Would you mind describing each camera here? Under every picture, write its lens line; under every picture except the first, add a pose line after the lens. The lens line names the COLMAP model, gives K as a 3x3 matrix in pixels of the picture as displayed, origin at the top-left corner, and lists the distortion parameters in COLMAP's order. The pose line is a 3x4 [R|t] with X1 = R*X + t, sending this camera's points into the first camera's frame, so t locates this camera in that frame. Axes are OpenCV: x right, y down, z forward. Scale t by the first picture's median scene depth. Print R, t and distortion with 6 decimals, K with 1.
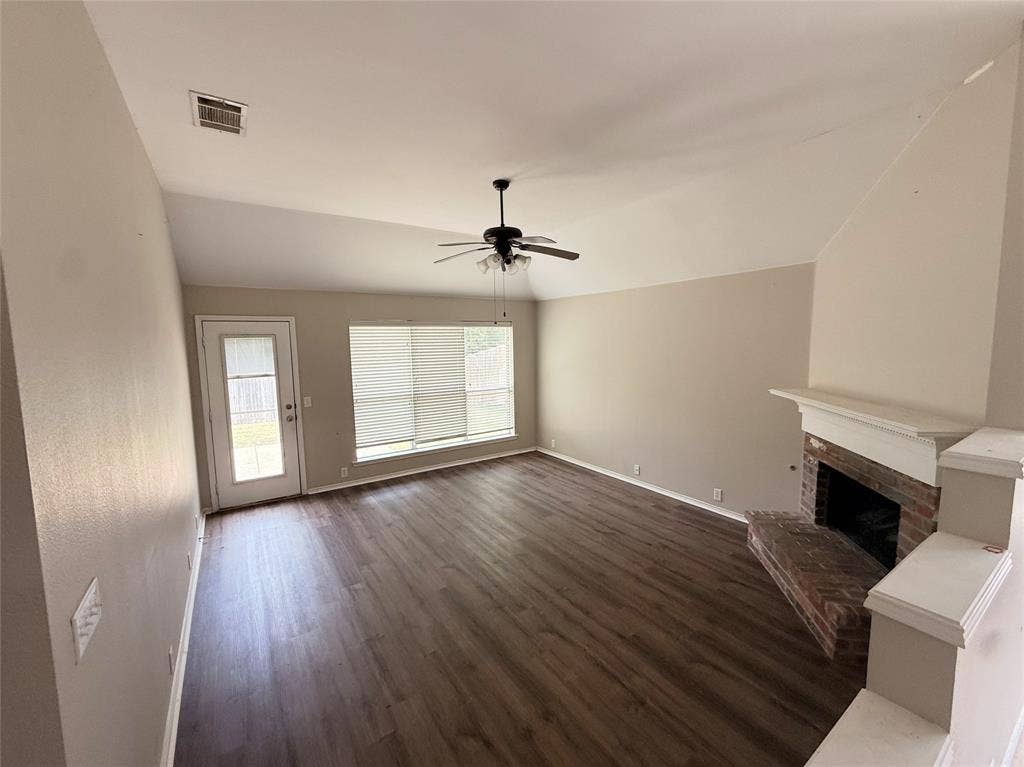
lens RADIAL K [[423.9, 0, 512.0], [0, 423.9, 383.5], [0, 0, 1]] dist [0.000570, 0.000025]
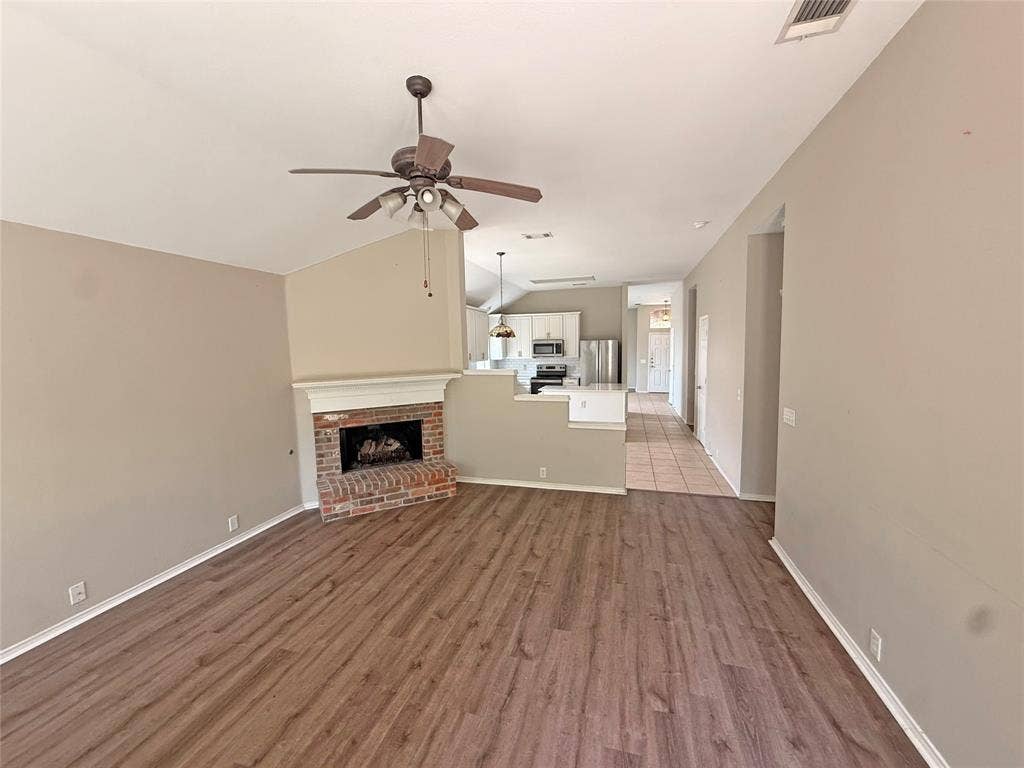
lens RADIAL K [[409.1, 0, 512.0], [0, 409.1, 384.0], [0, 0, 1]] dist [-0.001175, -0.000005]
pose [[-0.650089, -0.039907, 0.758809, -0.449168], [0.106643, 0.983944, 0.143110, -0.061938], [-0.752337, 0.173956, -0.635396, 0.992049]]
